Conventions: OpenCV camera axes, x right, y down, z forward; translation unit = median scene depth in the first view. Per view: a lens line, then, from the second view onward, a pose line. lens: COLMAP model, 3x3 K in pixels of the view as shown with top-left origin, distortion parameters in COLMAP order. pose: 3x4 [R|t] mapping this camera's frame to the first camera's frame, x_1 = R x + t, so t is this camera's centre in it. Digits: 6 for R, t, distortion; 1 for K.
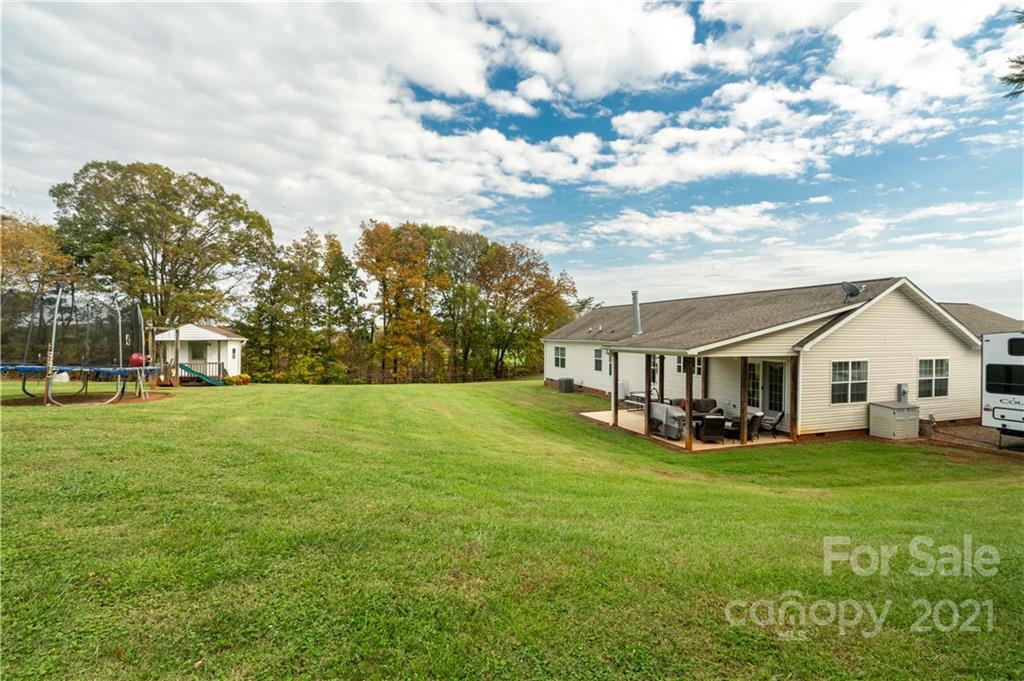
lens RADIAL K [[466.9, 0, 517.6], [0, 466.9, 339.9], [0, 0, 1]] dist [-0.003102, 0.000509]
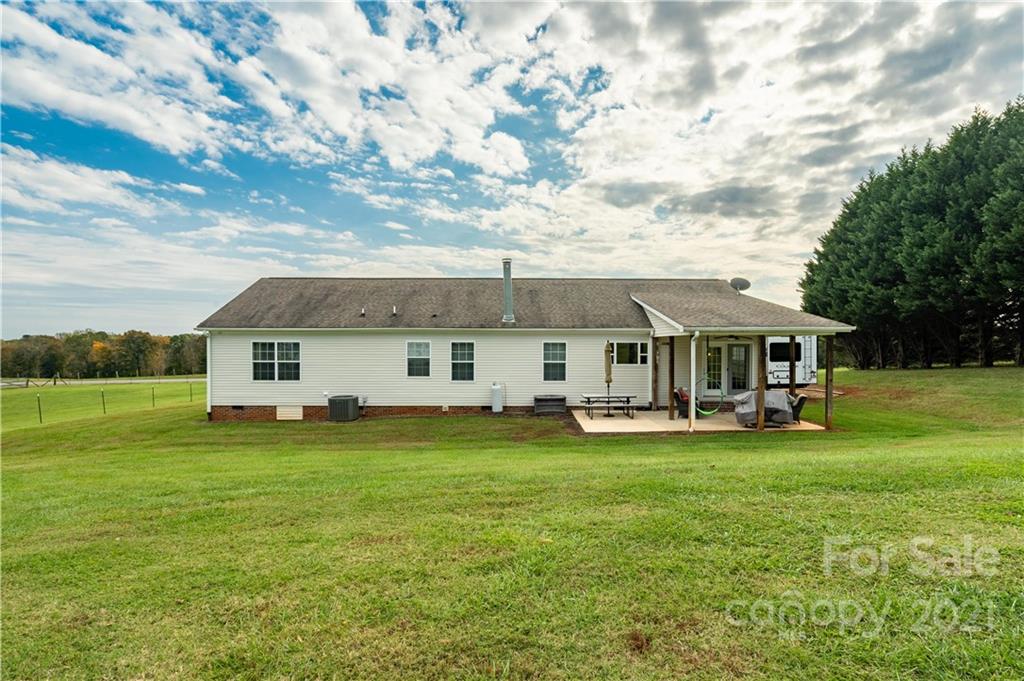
lens RADIAL K [[512.0, 0, 512.5], [0, 512.0, 341.8], [0, 0, 1]] dist [-0.000352, 0.000113]
pose [[0.336808, 0.000045, 0.941573, -0.097013], [0.012537, 0.999911, -0.004533, 0.005201], [-0.941490, 0.013331, 0.336778, 0.141233]]
